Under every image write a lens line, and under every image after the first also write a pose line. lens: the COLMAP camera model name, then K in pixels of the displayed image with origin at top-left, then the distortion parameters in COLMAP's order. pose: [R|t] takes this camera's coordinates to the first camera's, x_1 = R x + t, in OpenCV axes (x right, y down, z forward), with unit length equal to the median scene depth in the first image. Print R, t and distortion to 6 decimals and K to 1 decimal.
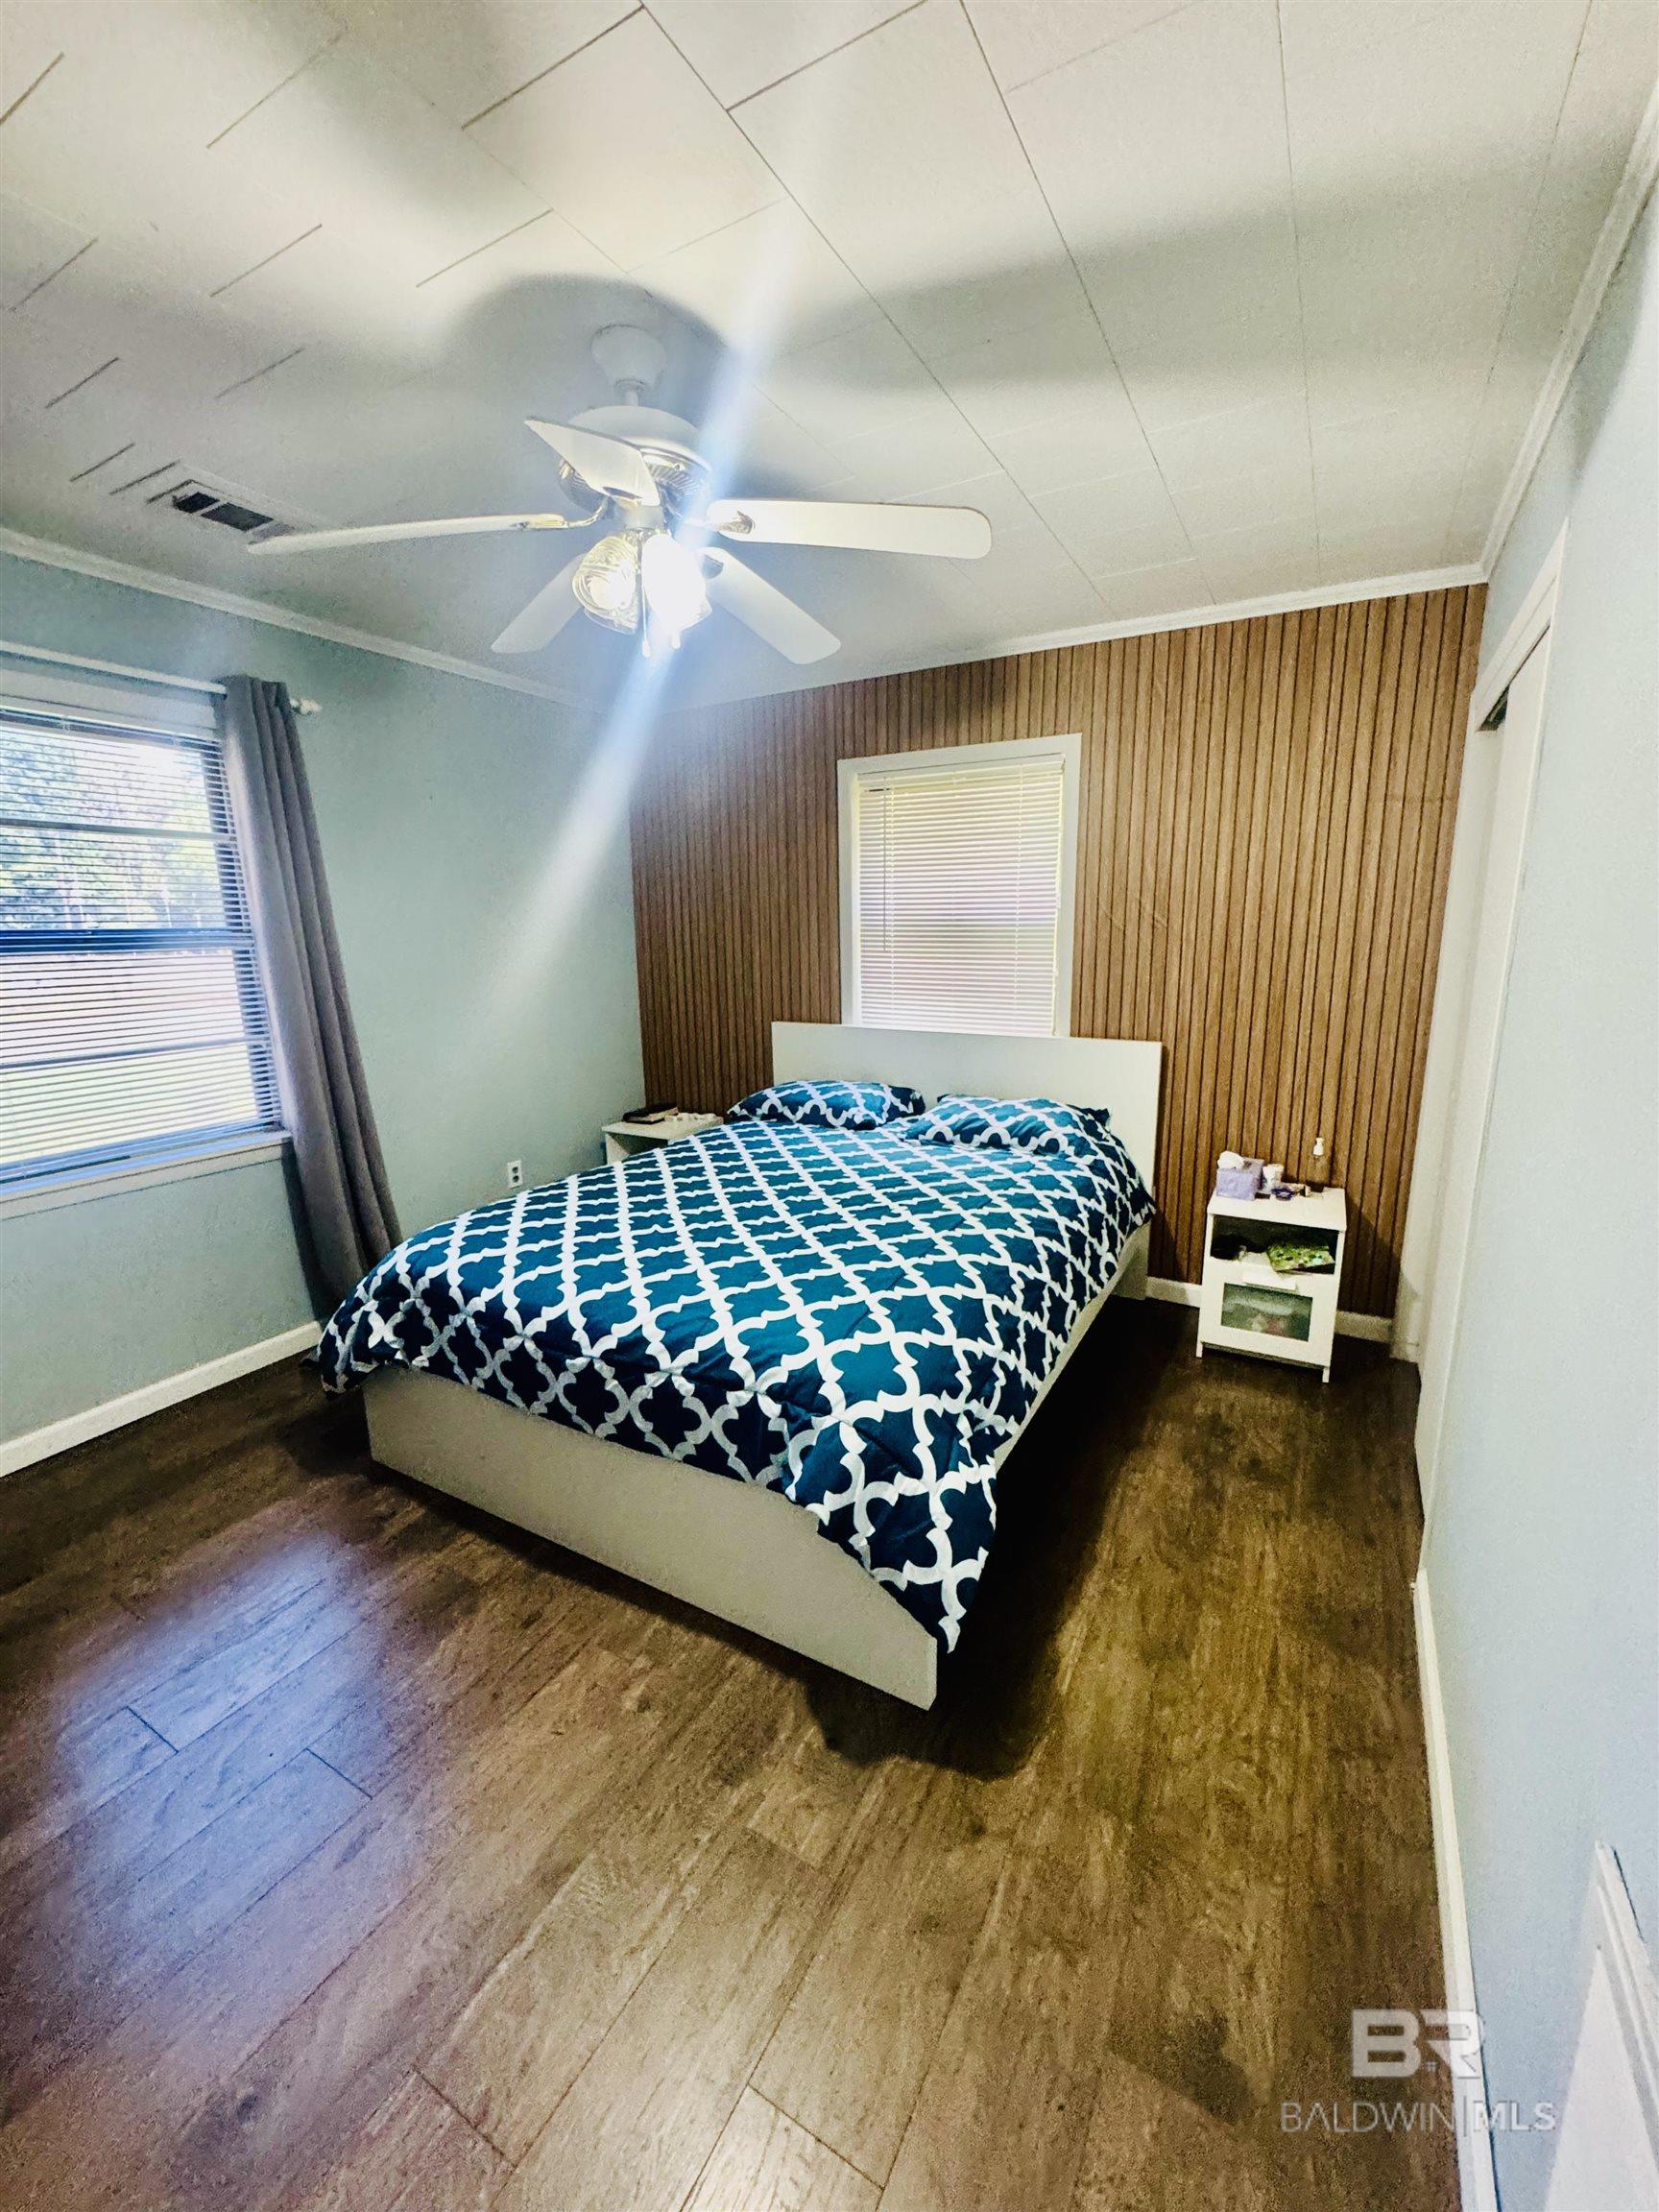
lens RADIAL K [[884.7, 0, 832.8], [0, 884.7, 1106.5], [0, 0, 1]] dist [-0.003679, 0.000304]
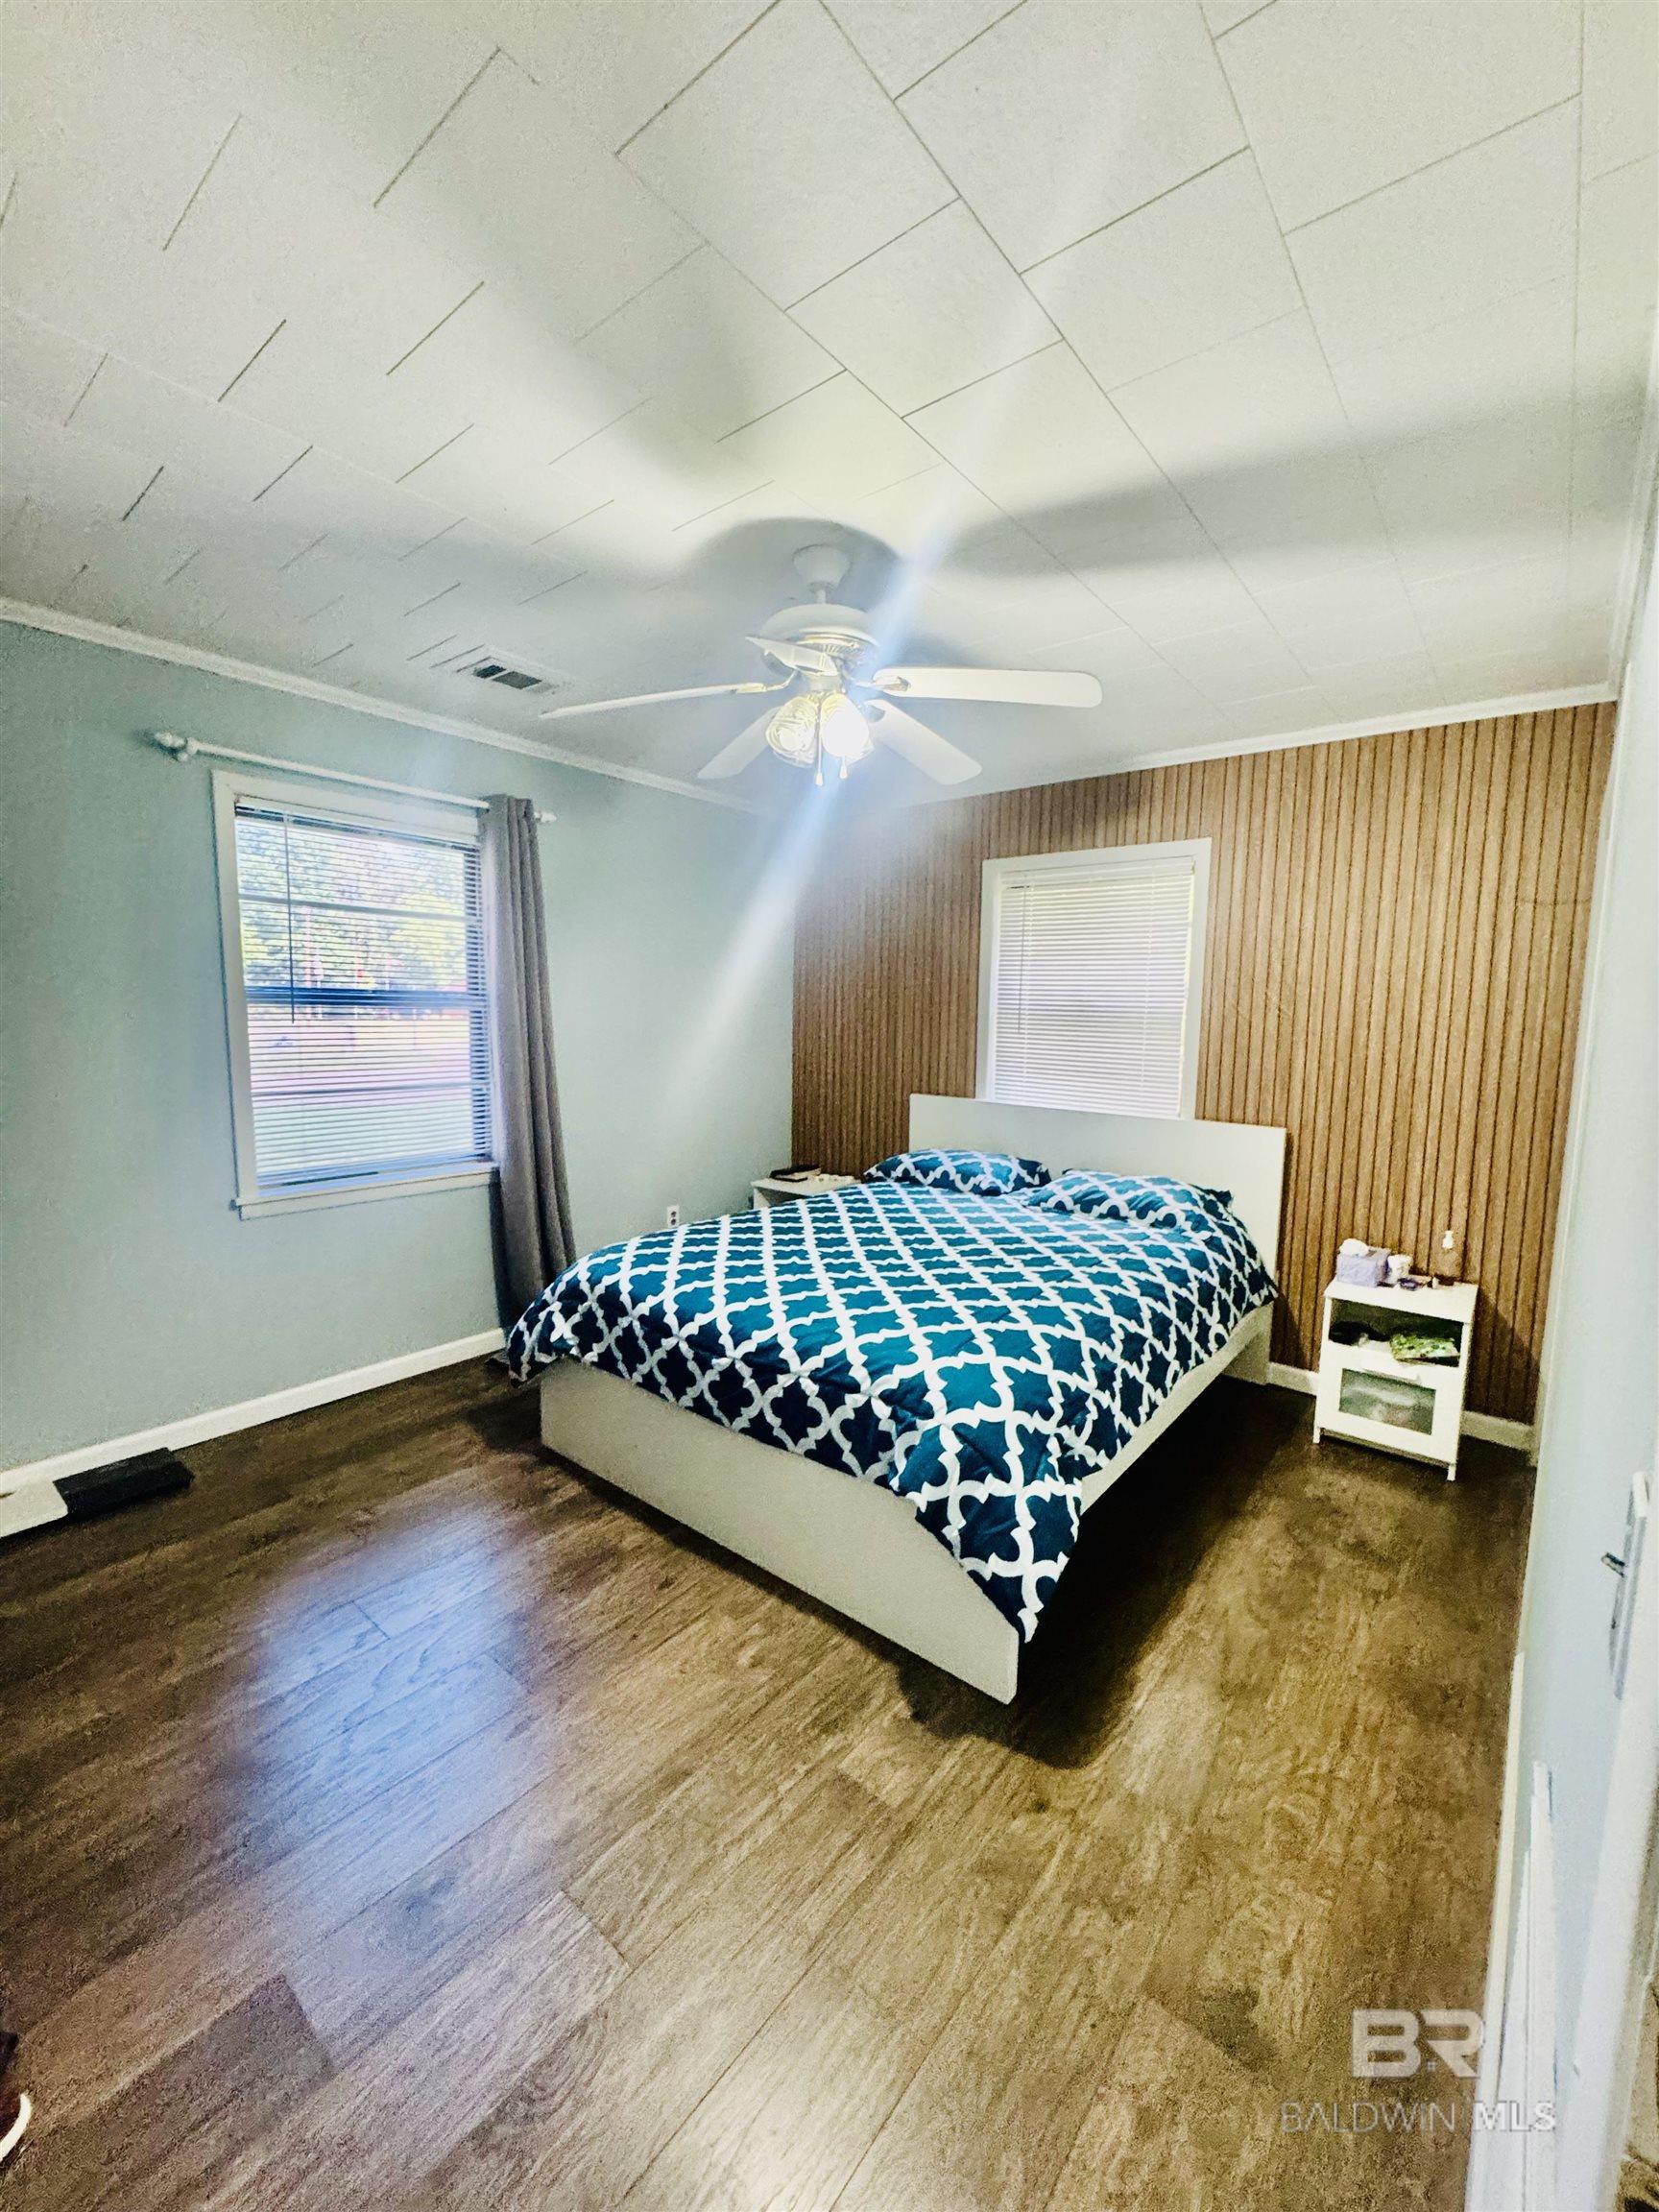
lens RADIAL K [[884.7, 0, 832.8], [0, 884.7, 1106.5], [0, 0, 1]] dist [-0.003679, 0.000304]
pose [[0.985315, 0.050082, -0.163234, 0.027200], [-0.065298, 0.993869, -0.089219, 0.041595], [0.157765, 0.098567, 0.982545, -0.143479]]
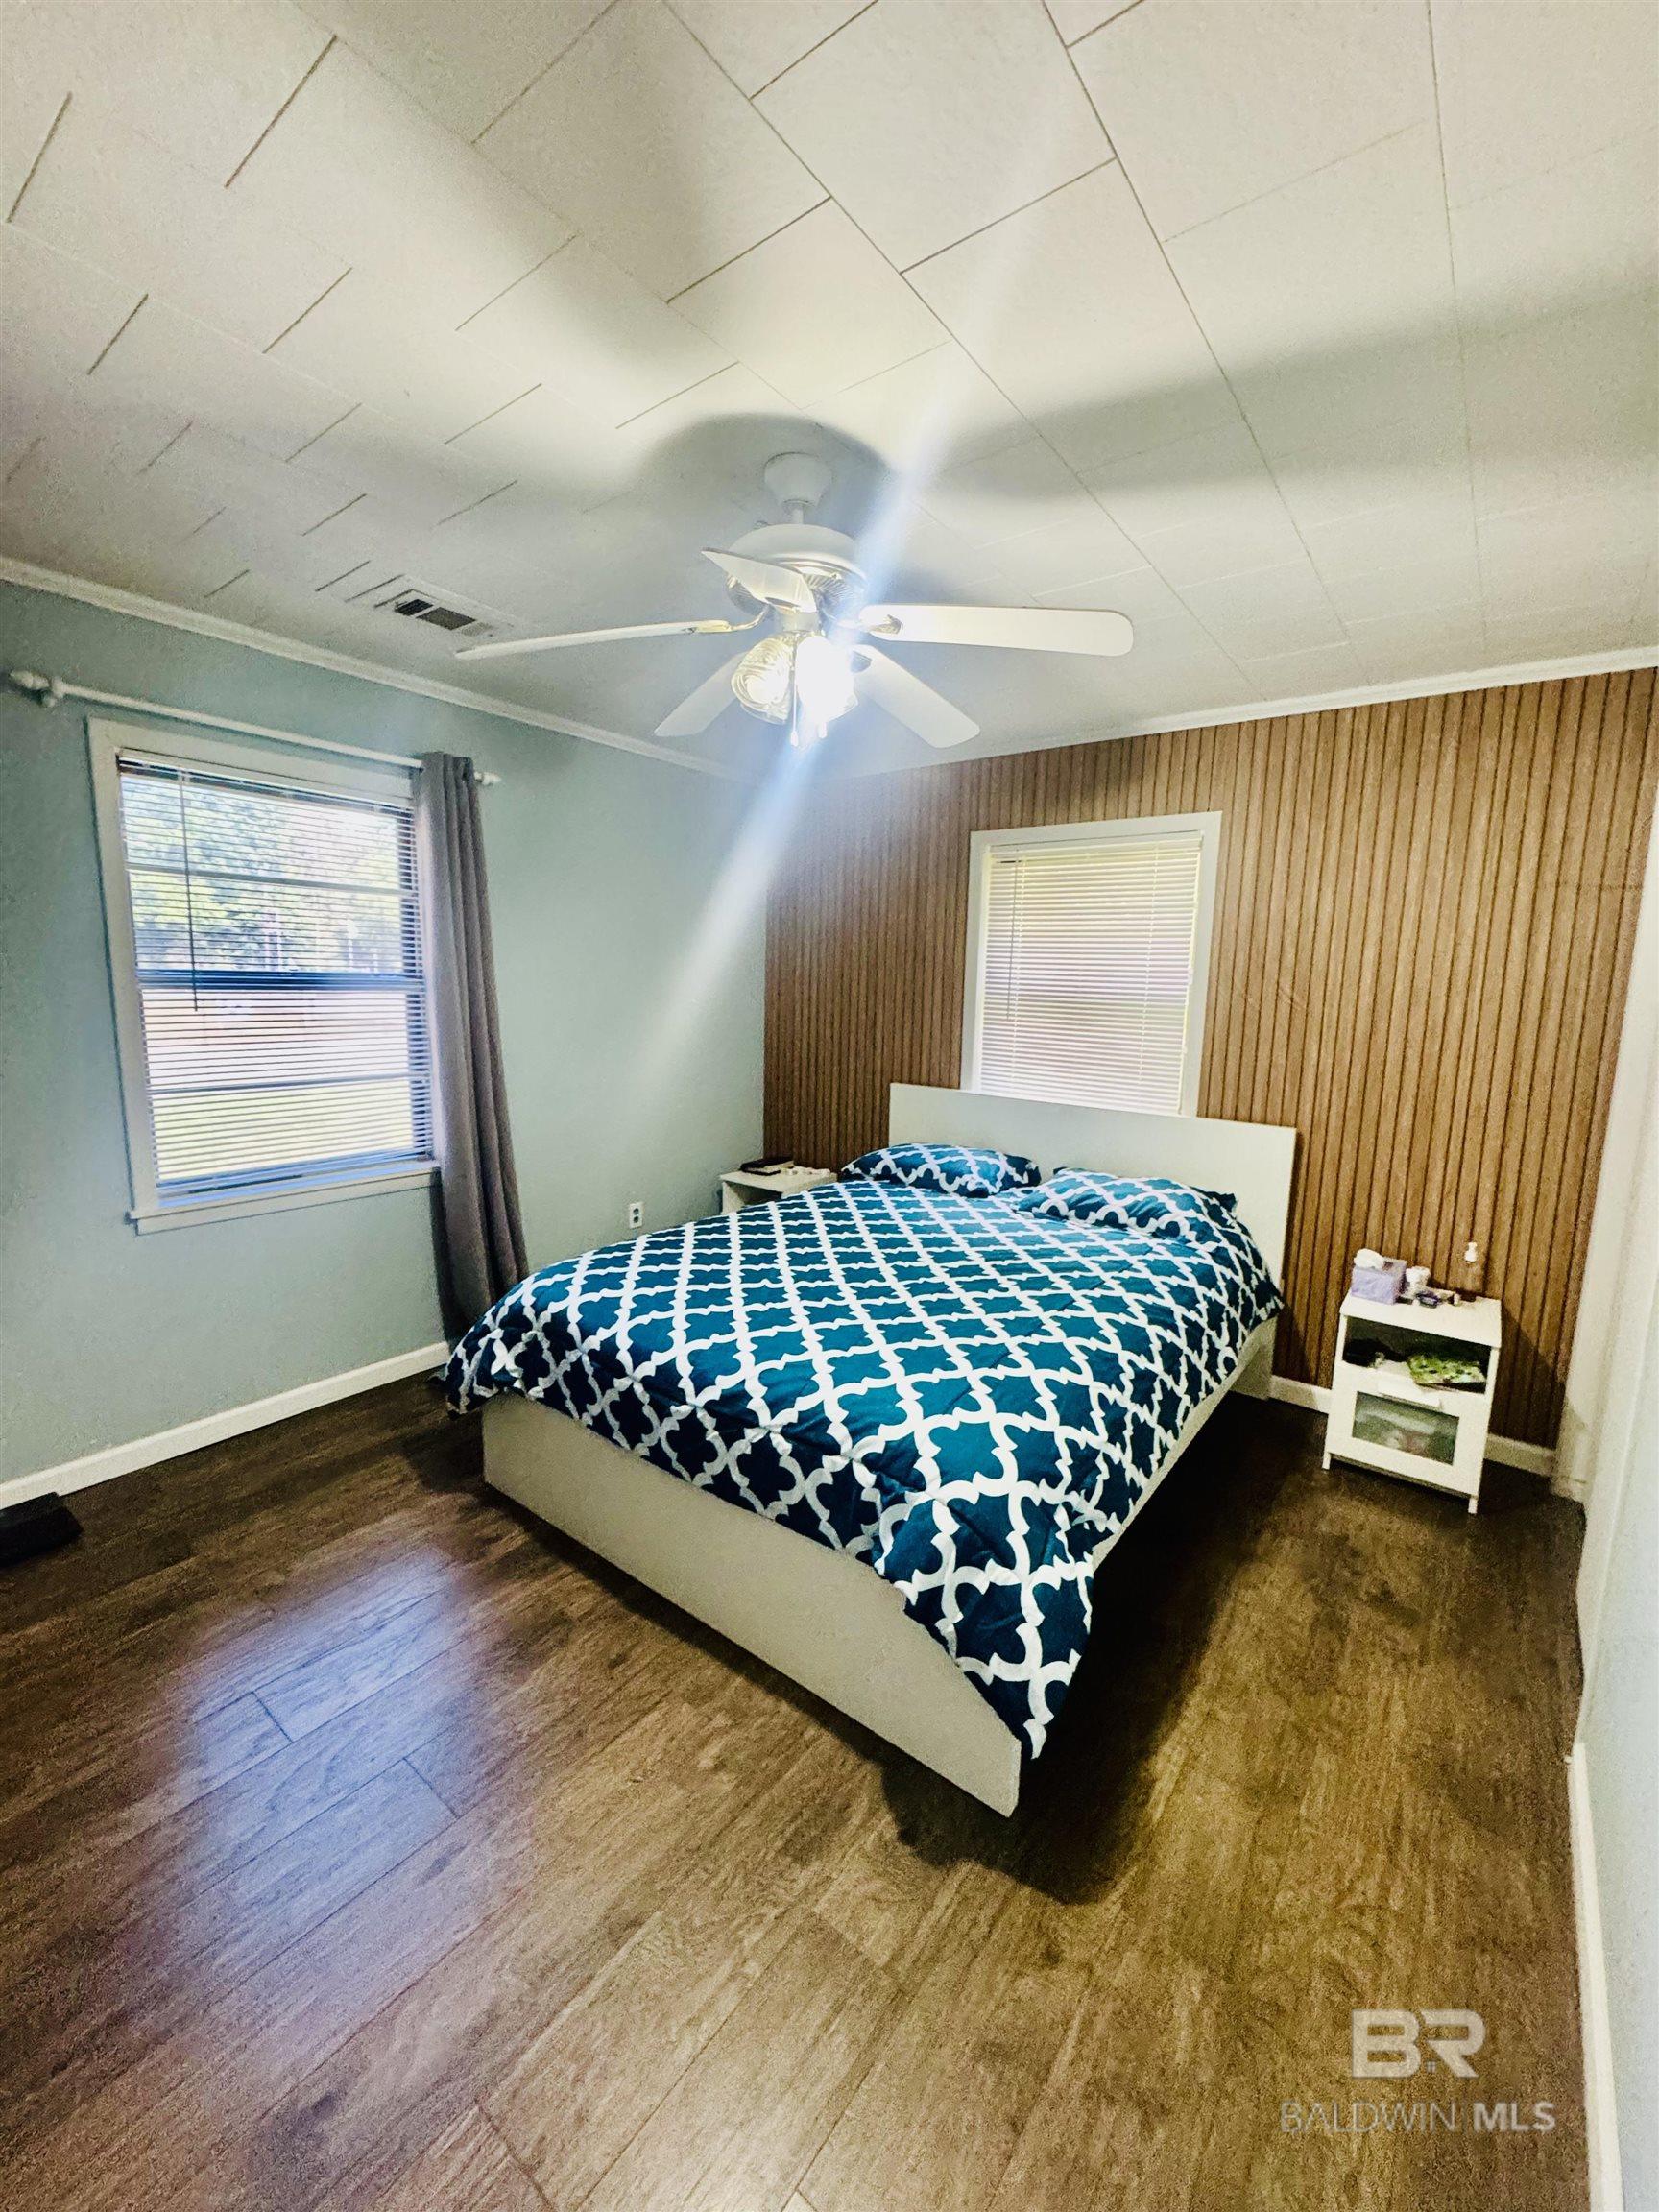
lens RADIAL K [[885.1, 0, 833.1], [0, 885.1, 1106.3], [0, 0, 1]] dist [-0.002622, -0.000433]
pose [[0.989587, 0.058234, -0.131628, 0.000974], [-0.066124, 0.996217, -0.056381, -0.014278], [0.127846, 0.064497, 0.989695, -0.018013]]
